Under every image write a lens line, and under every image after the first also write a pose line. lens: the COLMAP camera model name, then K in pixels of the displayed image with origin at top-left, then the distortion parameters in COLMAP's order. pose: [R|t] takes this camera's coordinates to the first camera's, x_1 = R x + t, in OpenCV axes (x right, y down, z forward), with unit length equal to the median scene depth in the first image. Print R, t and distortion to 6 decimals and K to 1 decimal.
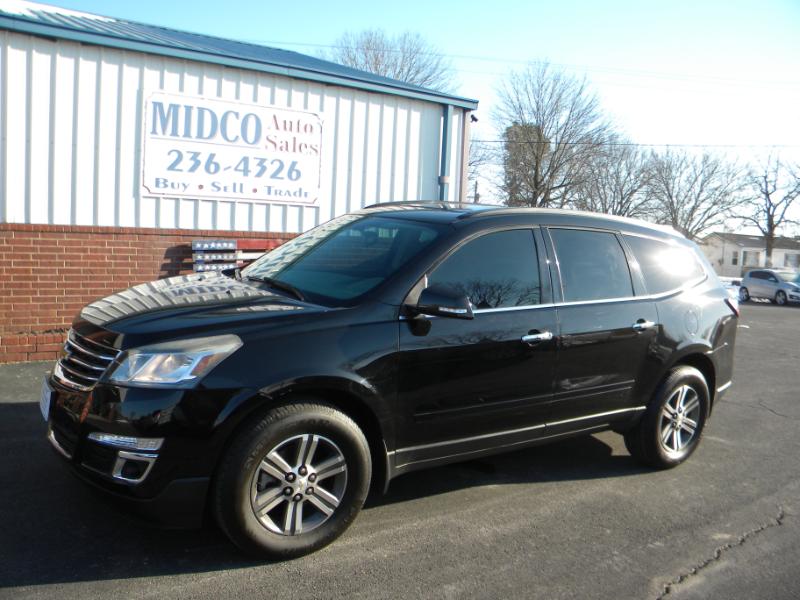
lens RADIAL K [[678.7, 0, 394.2], [0, 678.7, 297.8], [0, 0, 1]] dist [-0.194192, 0.175911]
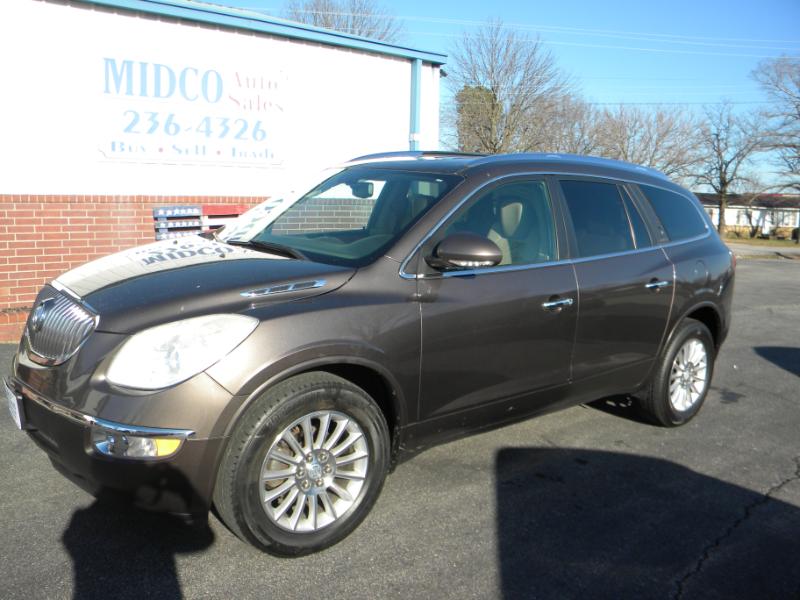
lens RADIAL K [[680.3, 0, 393.6], [0, 680.3, 298.5], [0, 0, 1]] dist [-0.191550, 0.176339]
pose [[0.997302, -0.036722, 0.063557, -0.029944], [0.033593, 0.998203, 0.049620, 0.006464], [-0.065265, -0.047351, 0.996744, 0.041645]]
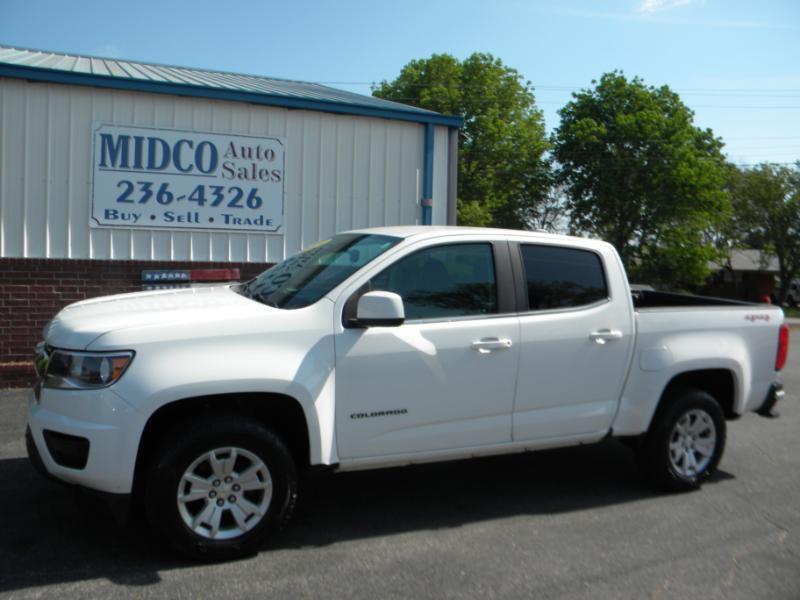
lens RADIAL K [[682.9, 0, 393.7], [0, 682.9, 297.8], [0, 0, 1]] dist [-0.194022, 0.180222]
pose [[0.987338, -0.018249, -0.157577, 0.210366], [0.009274, 0.998302, -0.057505, 0.013450], [0.158359, 0.055315, 0.985831, 0.078707]]
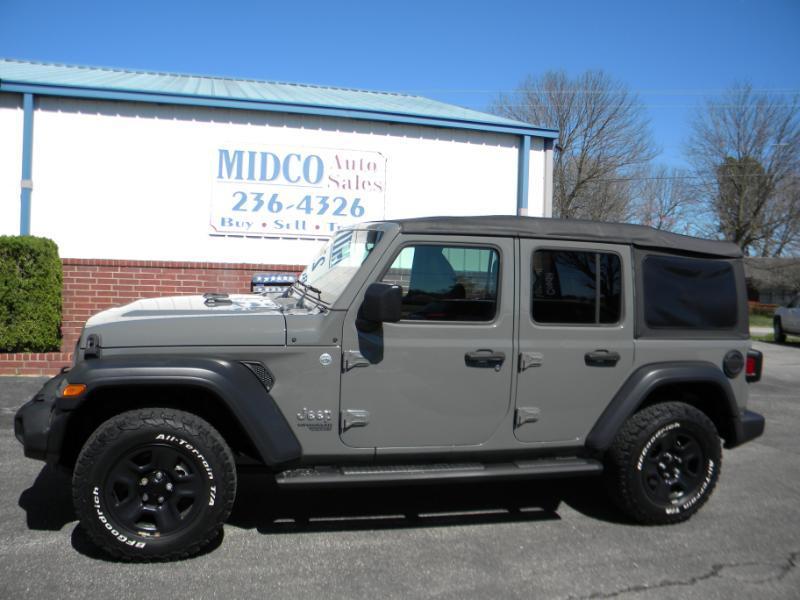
lens RADIAL K [[682.9, 0, 393.7], [0, 682.9, 297.8], [0, 0, 1]] dist [-0.194022, 0.180222]
pose [[0.949049, -0.004952, -0.315091, 0.246115], [-0.017364, 0.997536, -0.067976, 0.022366], [0.314651, 0.069983, 0.946624, 0.029560]]
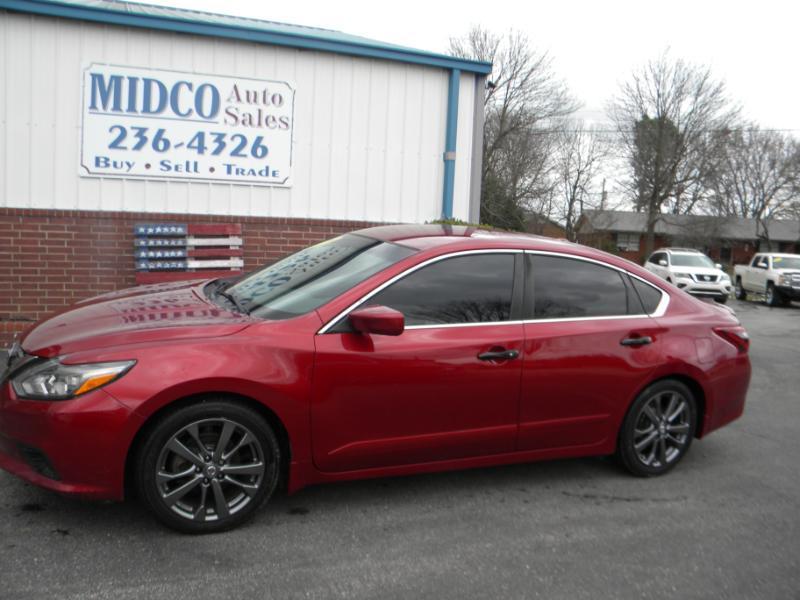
lens RADIAL K [[678.7, 0, 394.2], [0, 678.7, 297.8], [0, 0, 1]] dist [-0.194192, 0.175911]
pose [[0.979961, 0.017346, -0.198432, 0.214084], [-0.017350, 0.999848, 0.001719, 0.006491], [0.198432, 0.001759, 0.980113, 0.173870]]
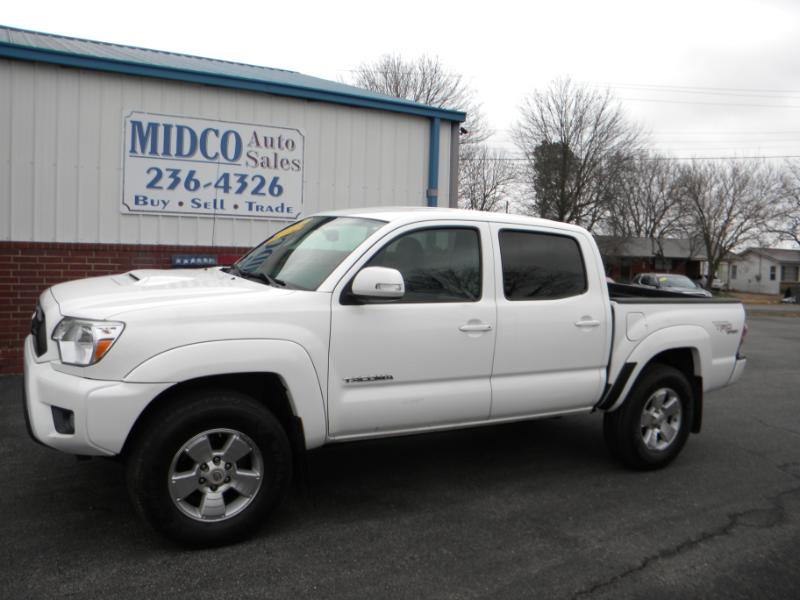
lens RADIAL K [[680.3, 0, 393.6], [0, 680.3, 298.5], [0, 0, 1]] dist [-0.191550, 0.176339]
pose [[0.998385, -0.014012, -0.055061, 0.084258], [0.012211, 0.999384, -0.032910, 0.014874], [0.055488, 0.032184, 0.997941, 0.007173]]
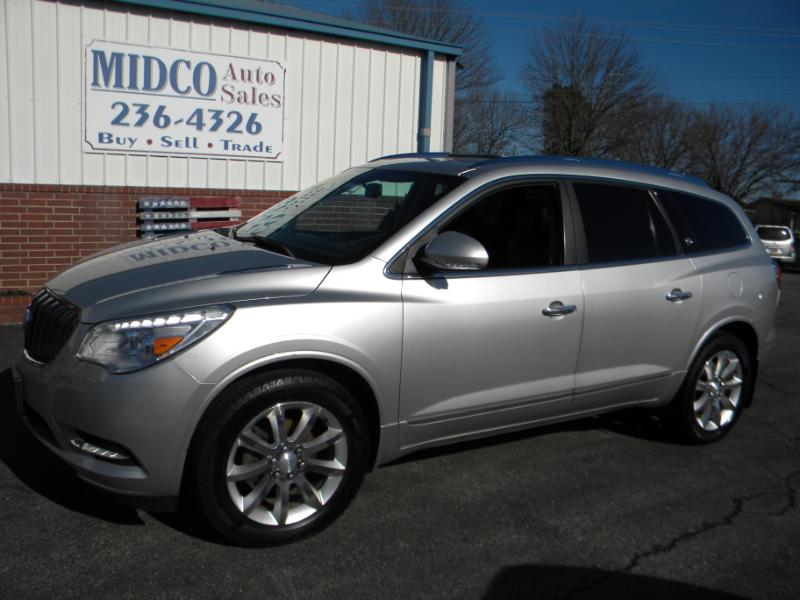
lens RADIAL K [[680.3, 0, 393.6], [0, 680.3, 298.5], [0, 0, 1]] dist [-0.191550, 0.176339]
pose [[0.997859, 0.001112, -0.065391, 0.110664], [0.002019, 0.998855, 0.047787, 0.010581], [0.065369, -0.047817, 0.996715, 0.077964]]
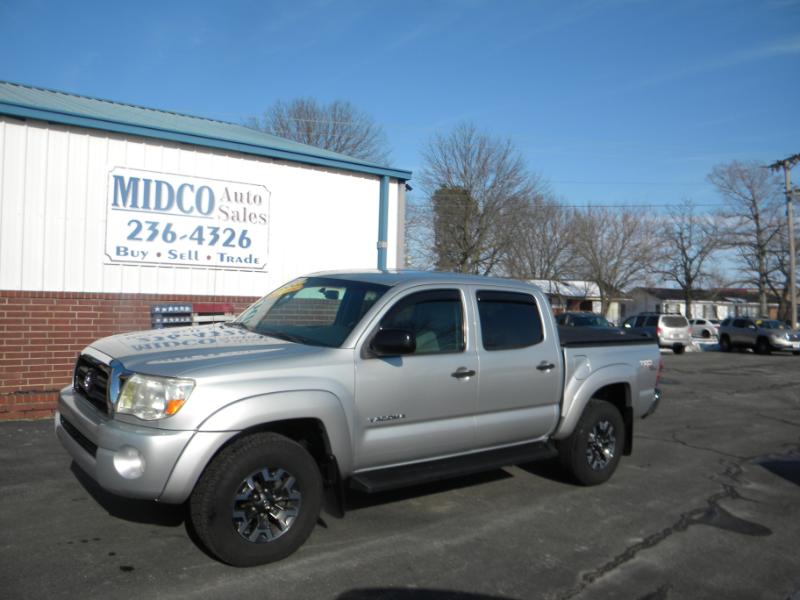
lens RADIAL K [[678.7, 0, 394.2], [0, 678.7, 297.8], [0, 0, 1]] dist [-0.194192, 0.175911]
pose [[0.994788, -0.020466, 0.099885, -0.020800], [0.029543, 0.995479, -0.090267, 0.009805], [-0.097587, 0.092747, 0.990896, -0.085467]]
